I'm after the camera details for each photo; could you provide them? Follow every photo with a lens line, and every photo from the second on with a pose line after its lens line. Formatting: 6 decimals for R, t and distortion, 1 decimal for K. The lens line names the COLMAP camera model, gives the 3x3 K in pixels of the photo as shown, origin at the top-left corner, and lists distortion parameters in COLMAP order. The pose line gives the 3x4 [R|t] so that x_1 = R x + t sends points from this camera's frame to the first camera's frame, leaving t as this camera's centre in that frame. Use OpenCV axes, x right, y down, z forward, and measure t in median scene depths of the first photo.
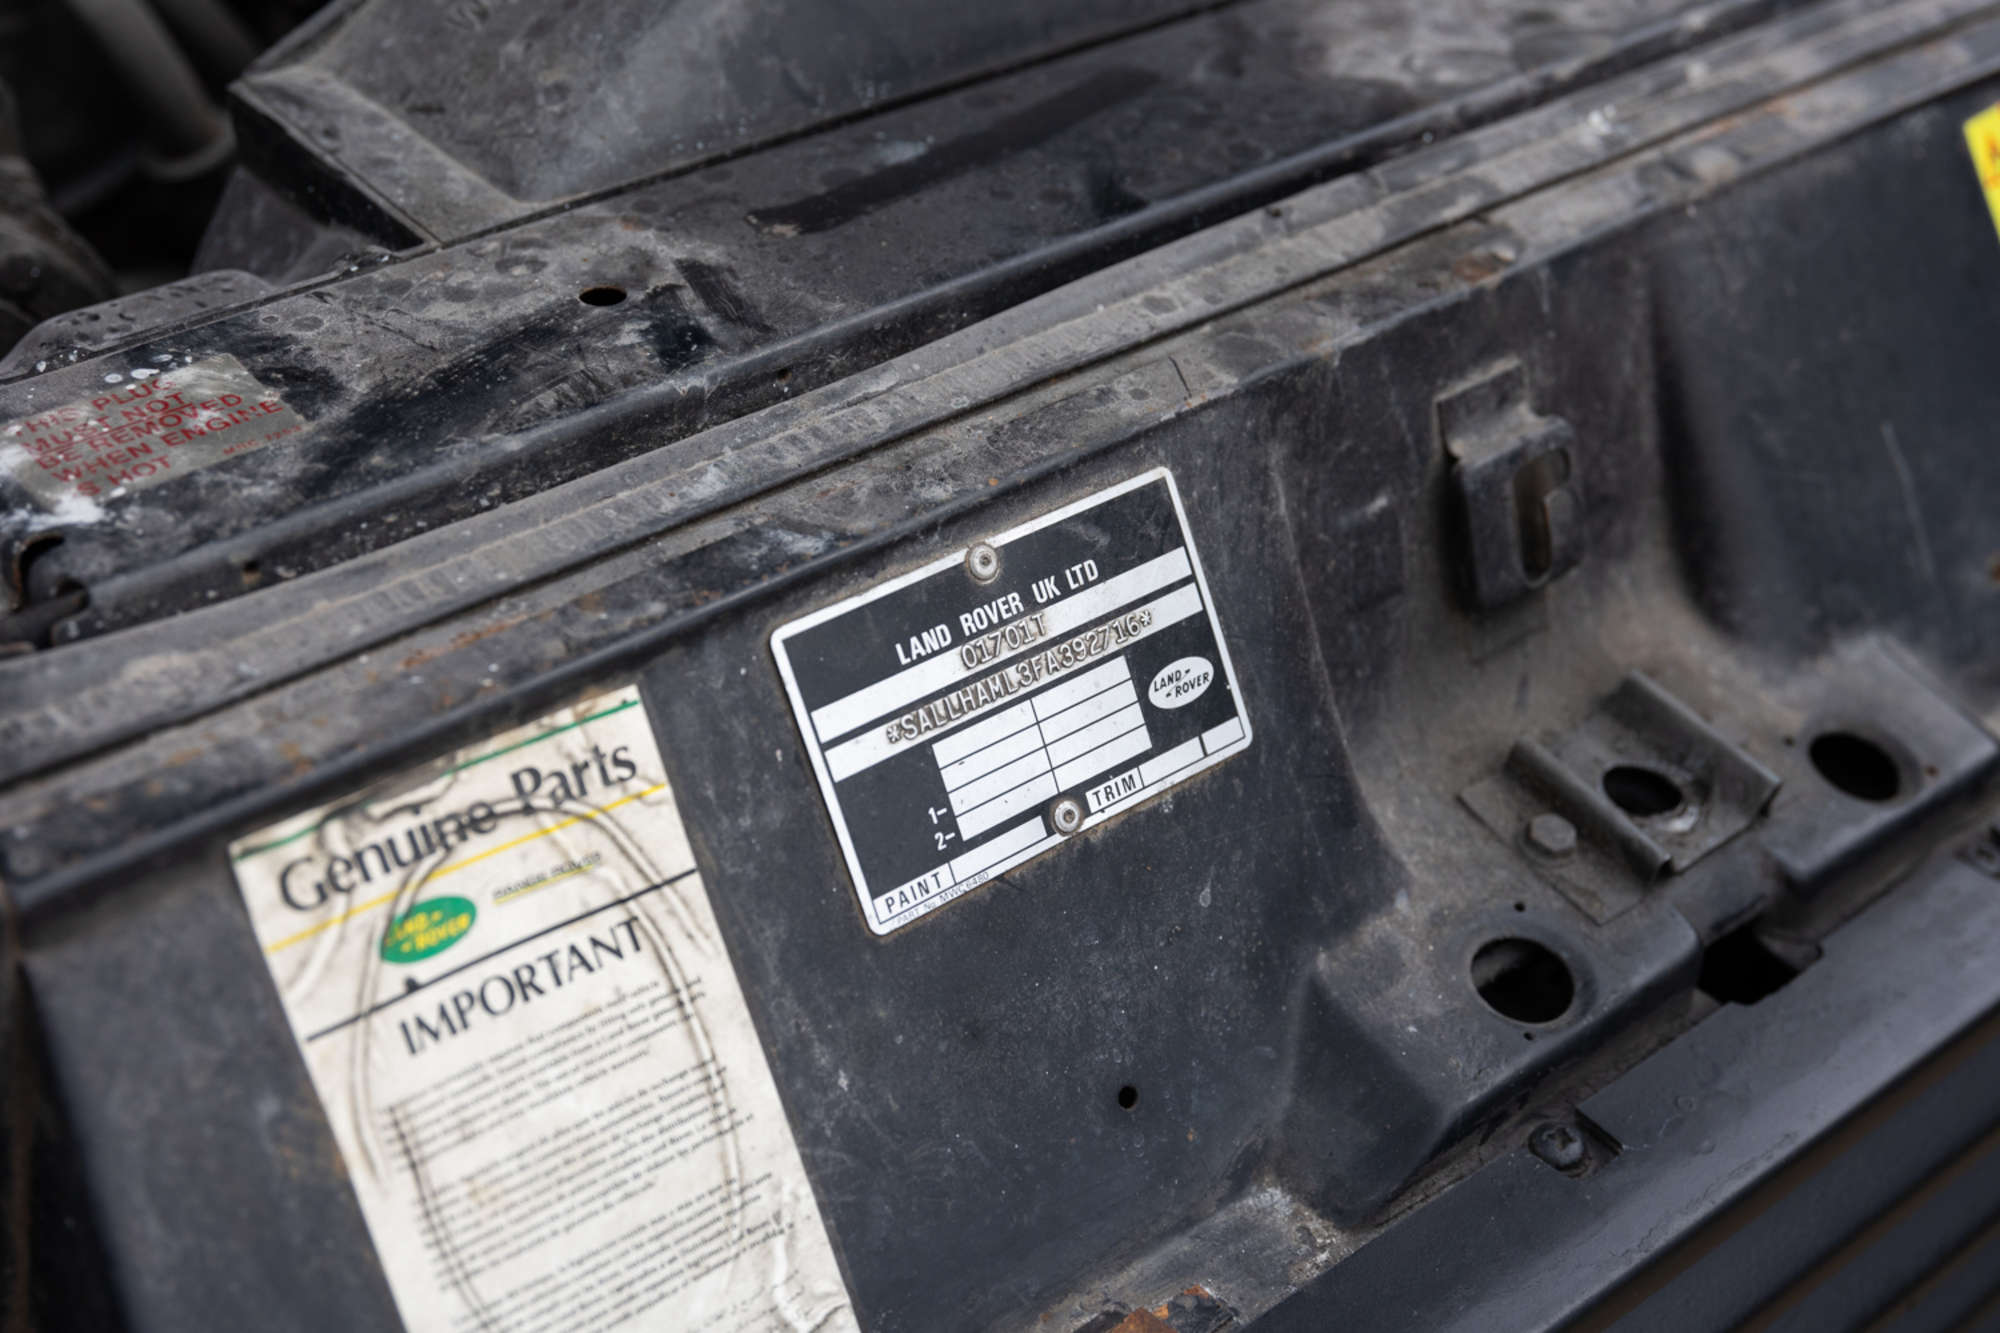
lens RADIAL K [[2701.9, 0, 1000.0], [0, 2701.9, 666.5], [0, 0, 1]] dist [-0.005871, -0.021532]
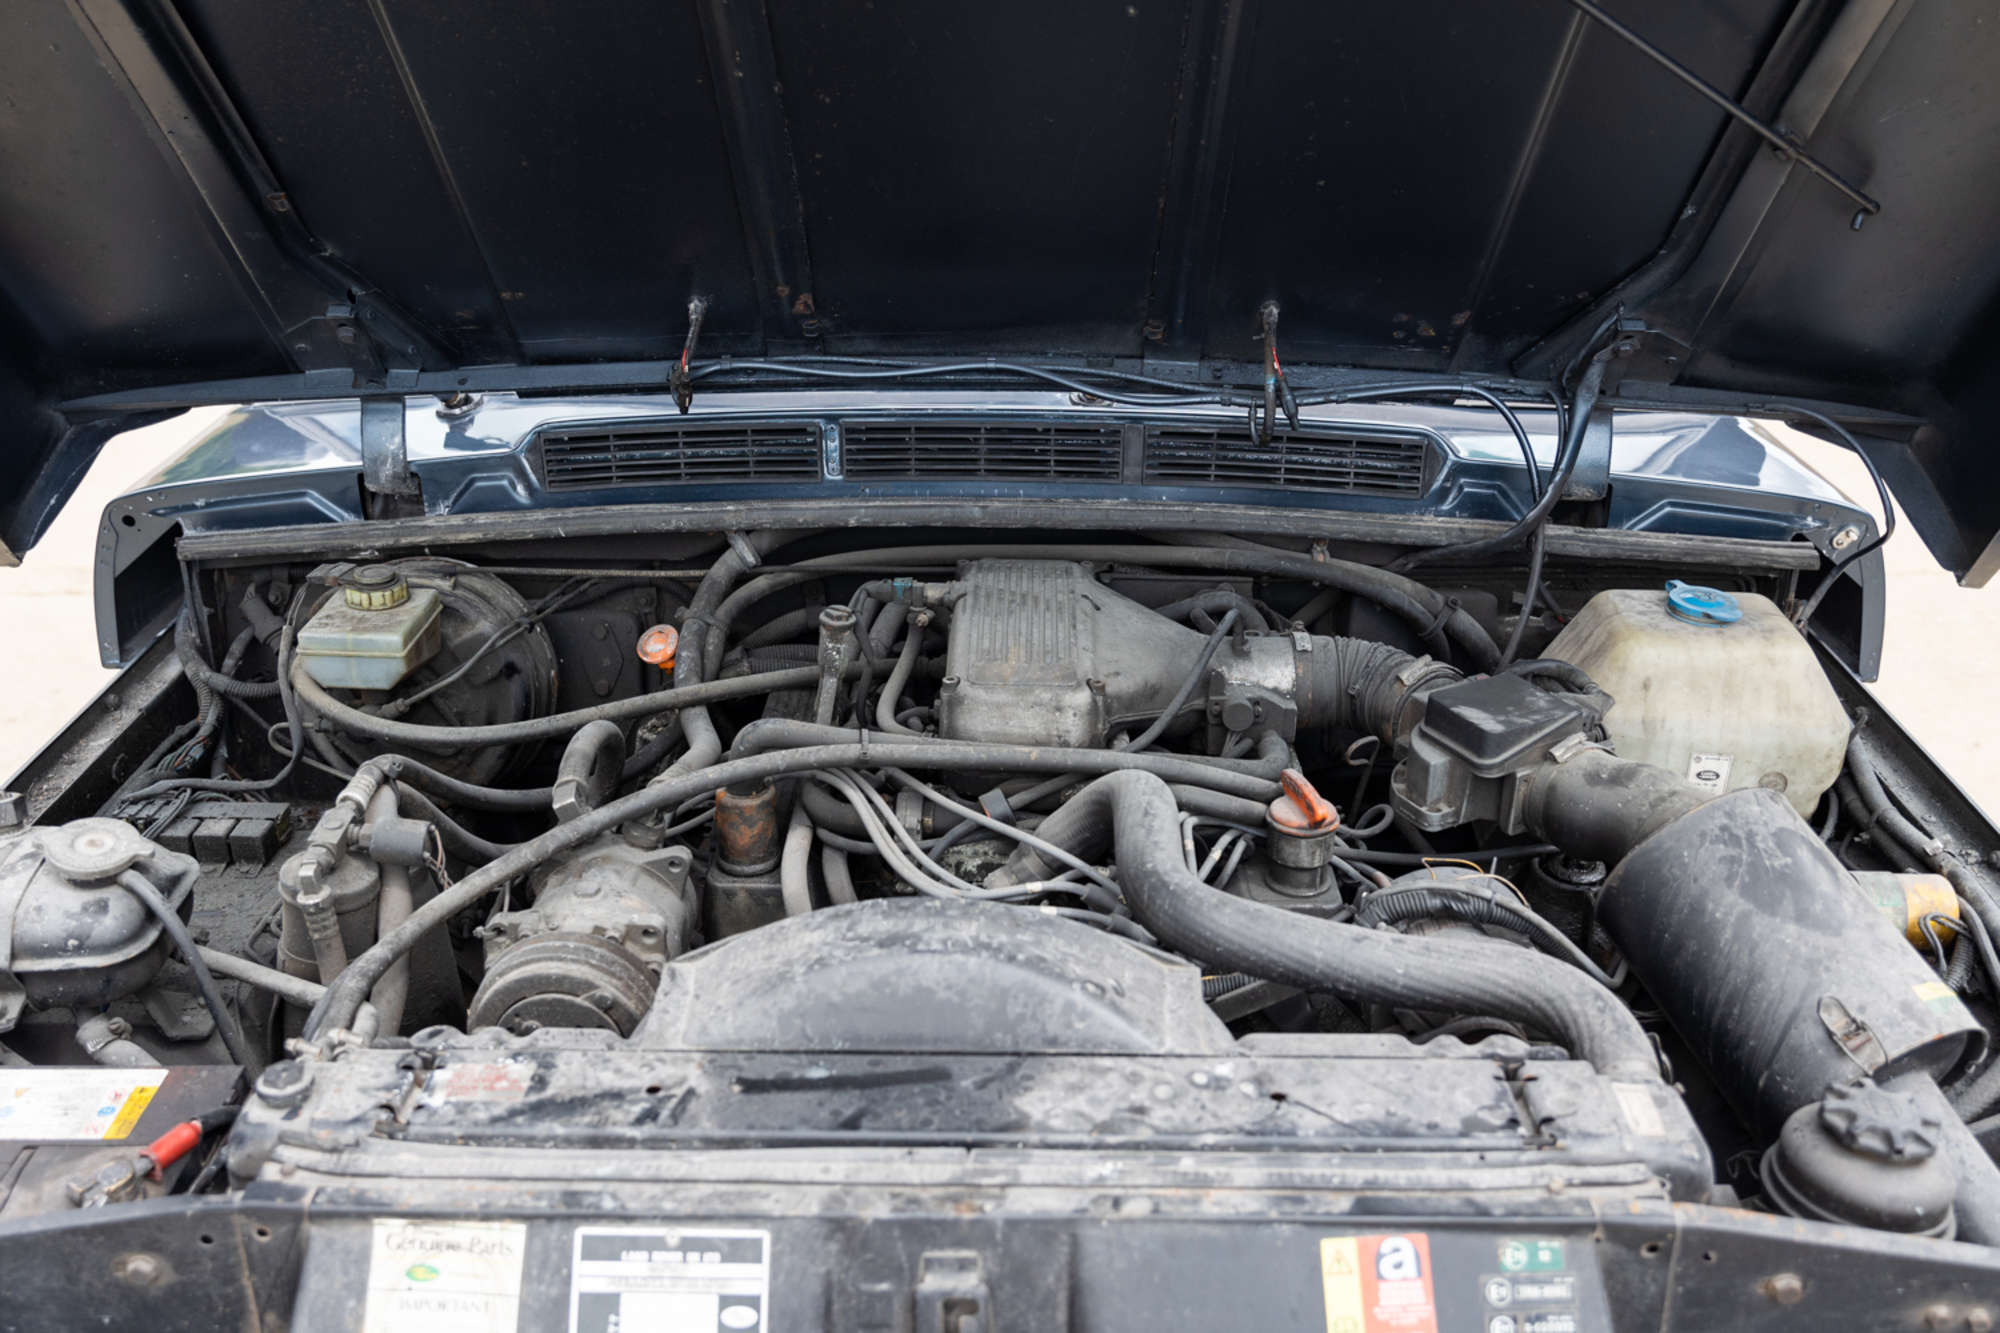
lens RADIAL K [[1770.2, 0, 1000.0], [0, 1770.2, 666.5], [0, 0, 1]] dist [-0.013105, -0.010491]
pose [[0.751122, 0.209809, -0.625936, 1.168614], [-0.361405, 0.924137, -0.123921, -0.444011], [0.552451, 0.319297, 0.769966, -0.338805]]
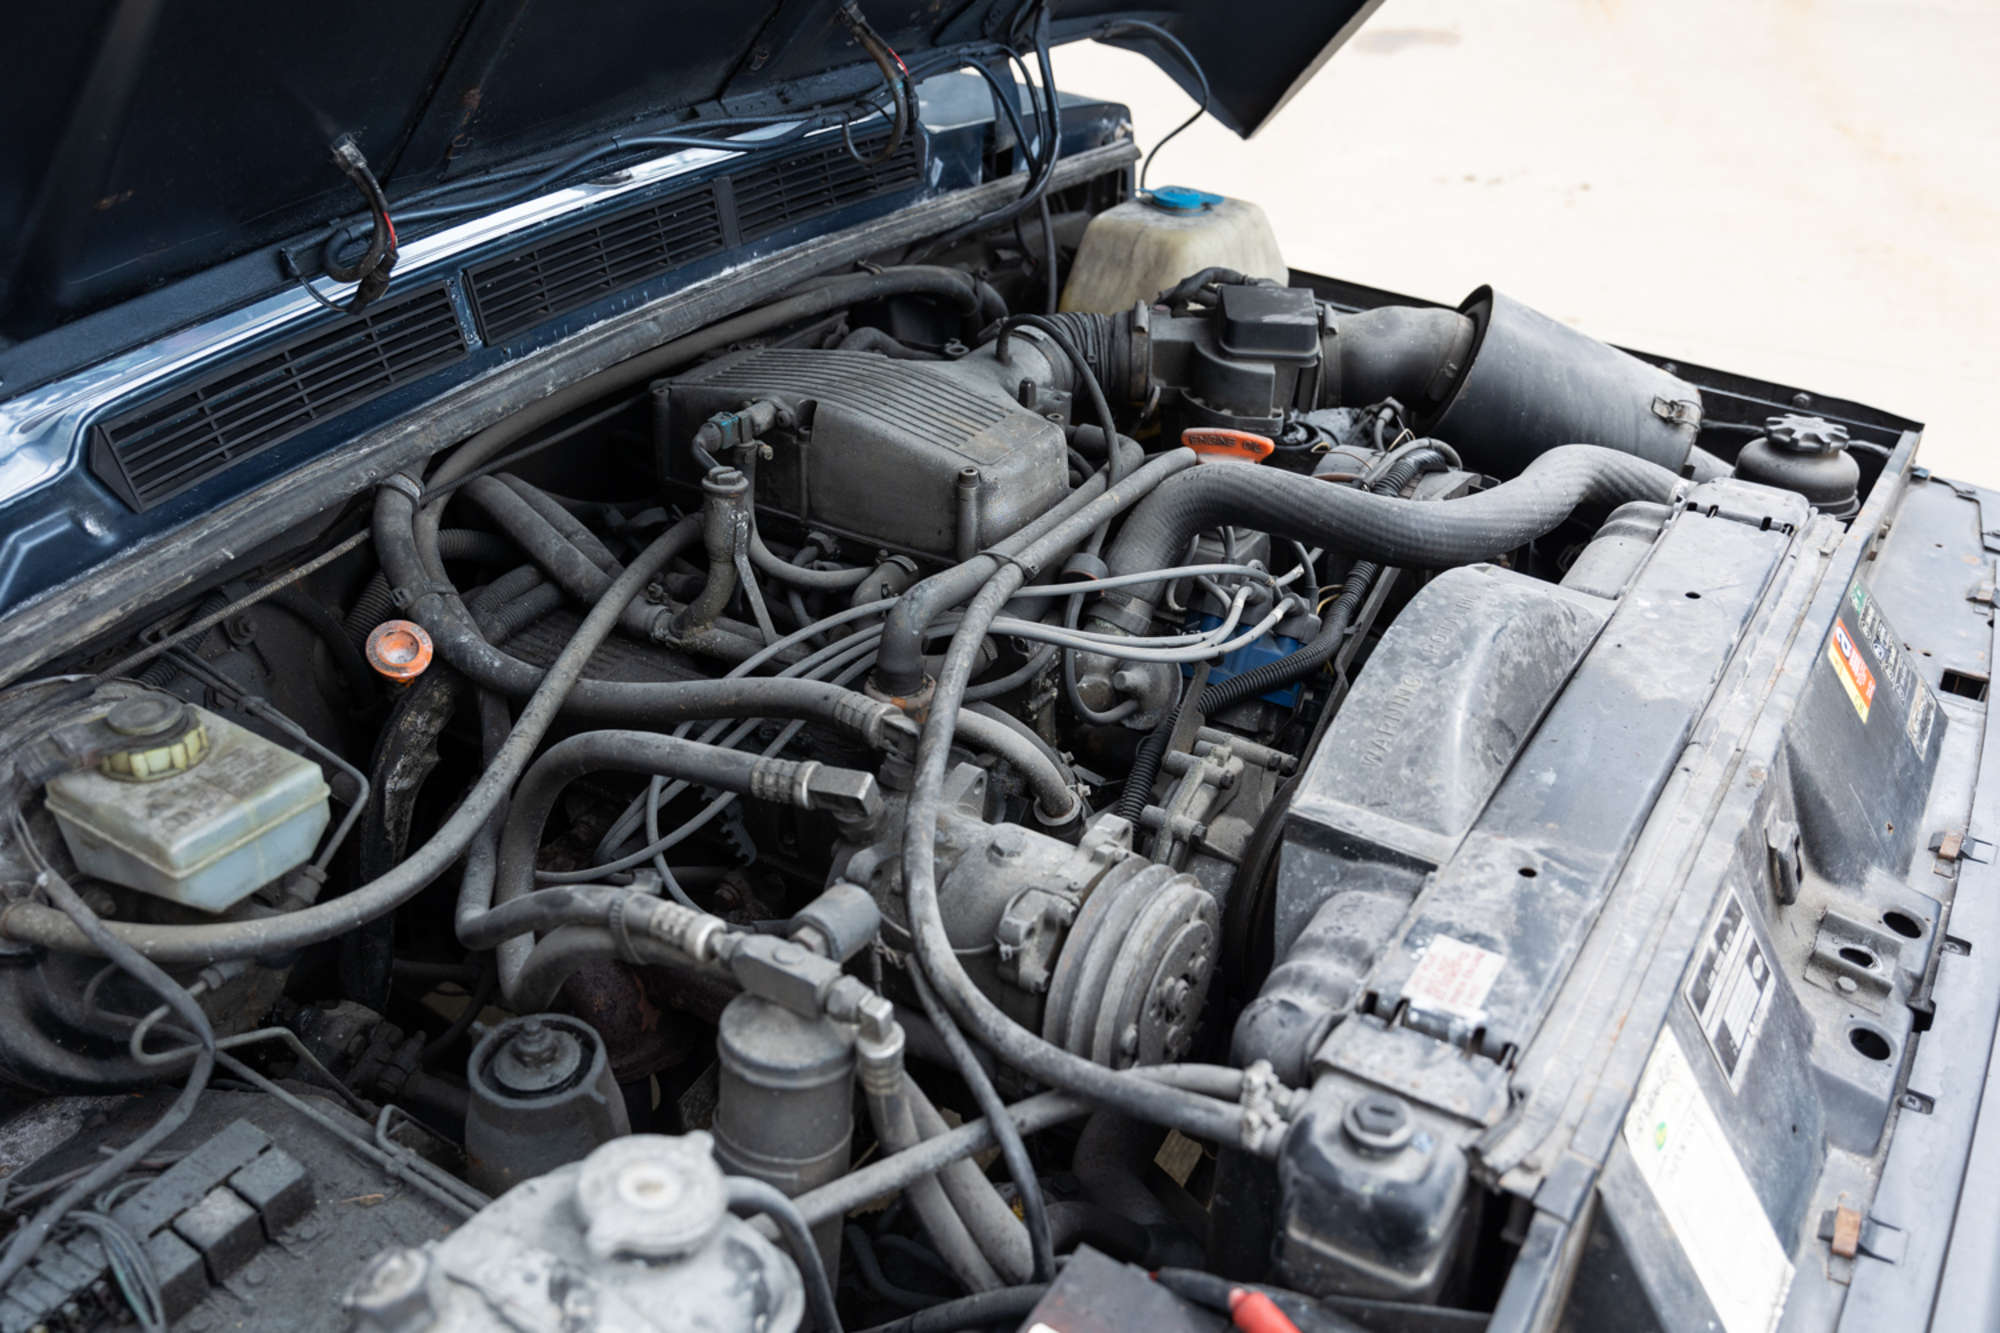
lens RADIAL K [[1770.2, 0, 1000.0], [0, 1770.2, 666.5], [0, 0, 1]] dist [-0.013105, -0.010491]
pose [[0.949909, -0.202953, 0.237663, -0.976127], [0.224090, 0.972379, -0.065292, -0.329475], [-0.217847, 0.115280, 0.969151, -0.524343]]
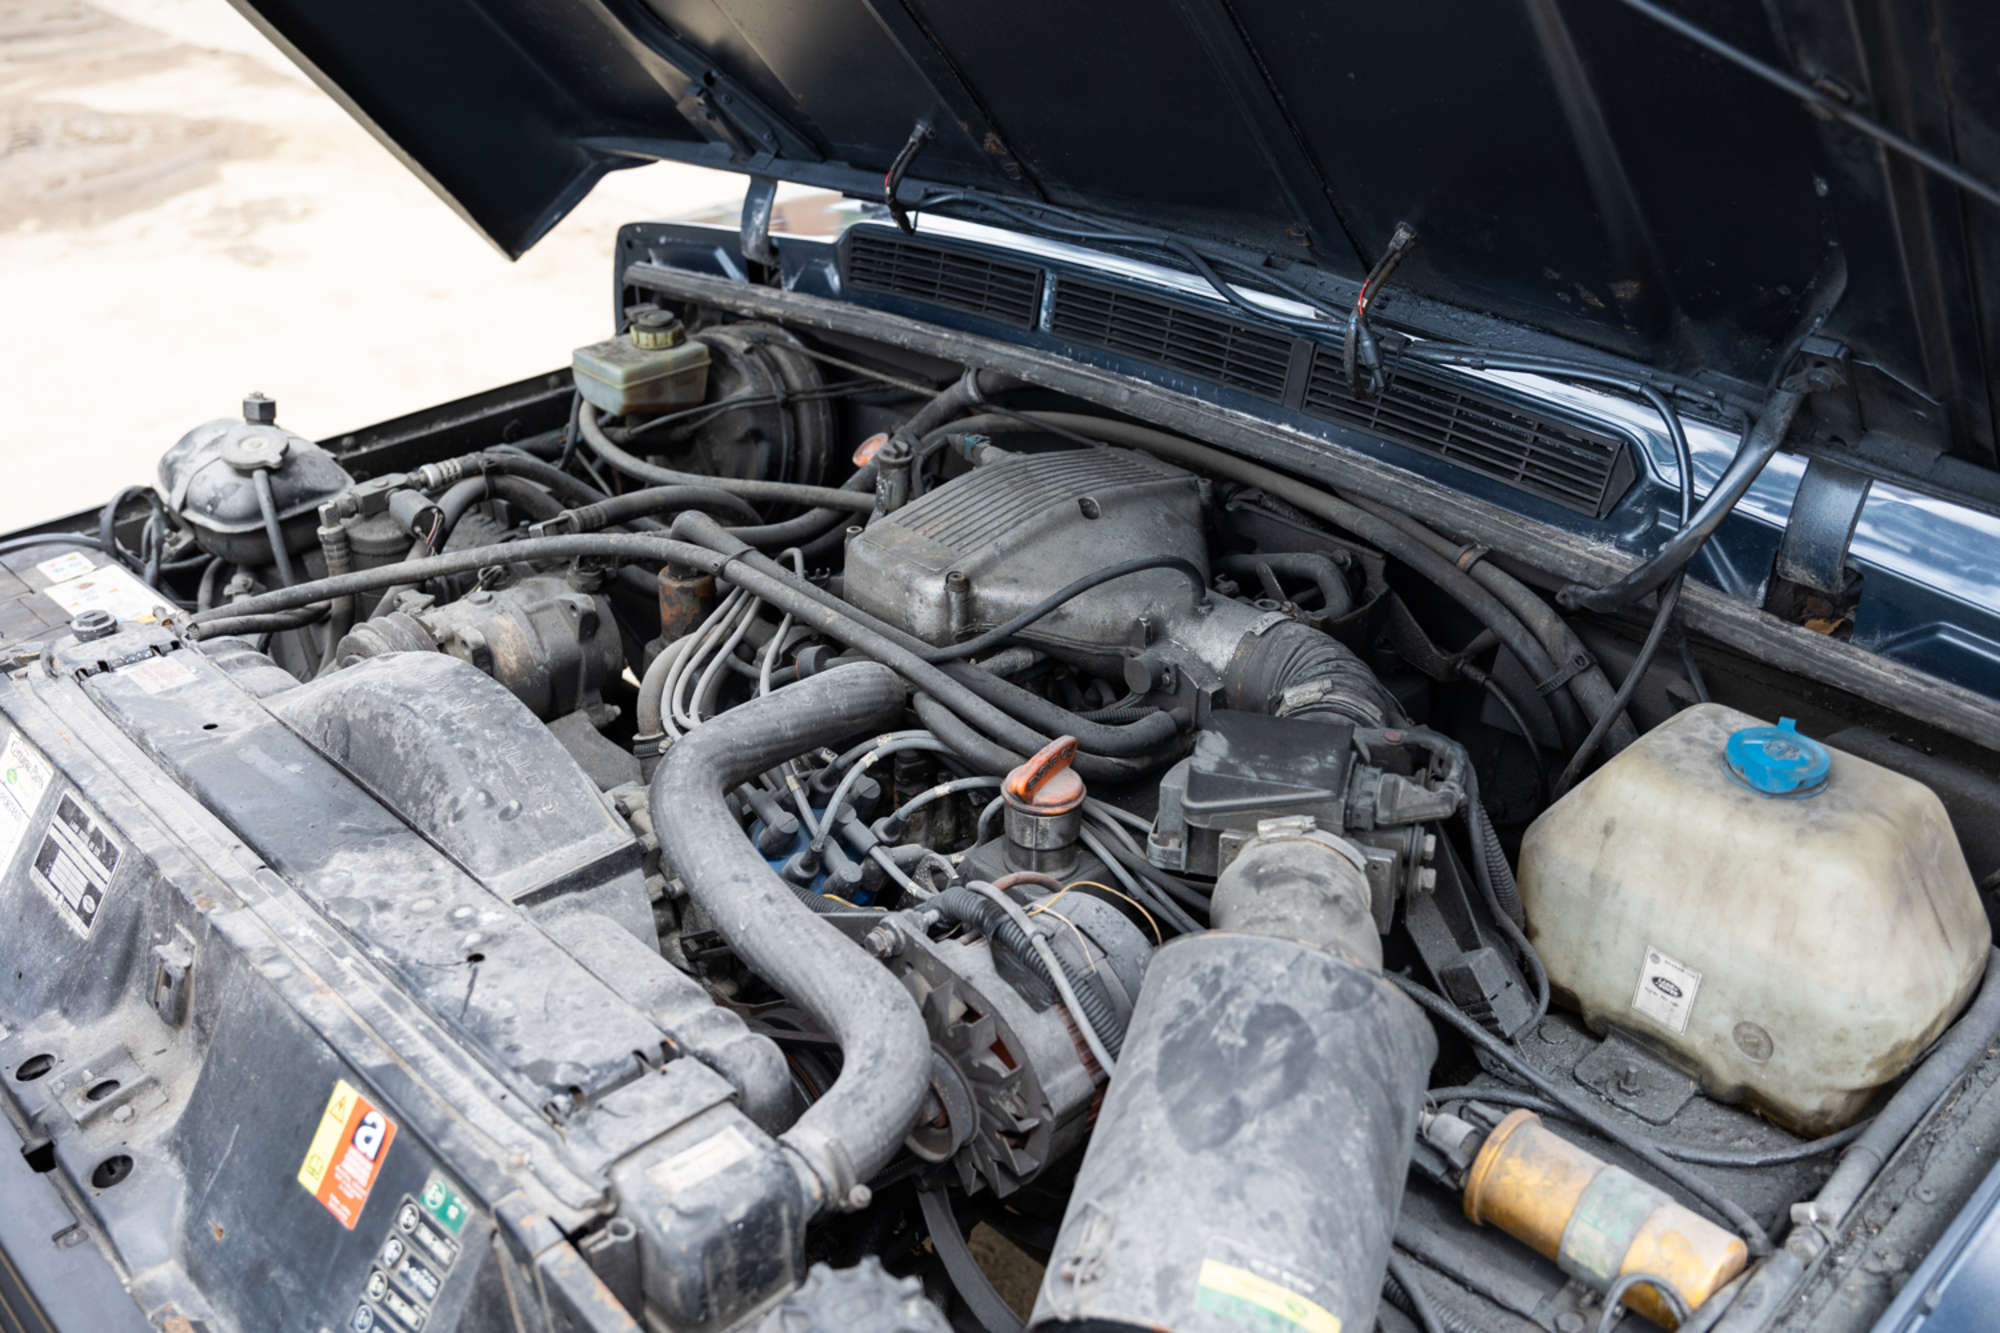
lens RADIAL K [[1770.2, 0, 1000.0], [0, 1770.2, 666.5], [0, 0, 1]] dist [-0.013105, -0.010491]
pose [[0.073383, 0.406355, -0.910764, 1.843476], [-0.601626, 0.746381, 0.284538, -1.377104], [0.795400, 0.527059, 0.299245, 1.088828]]
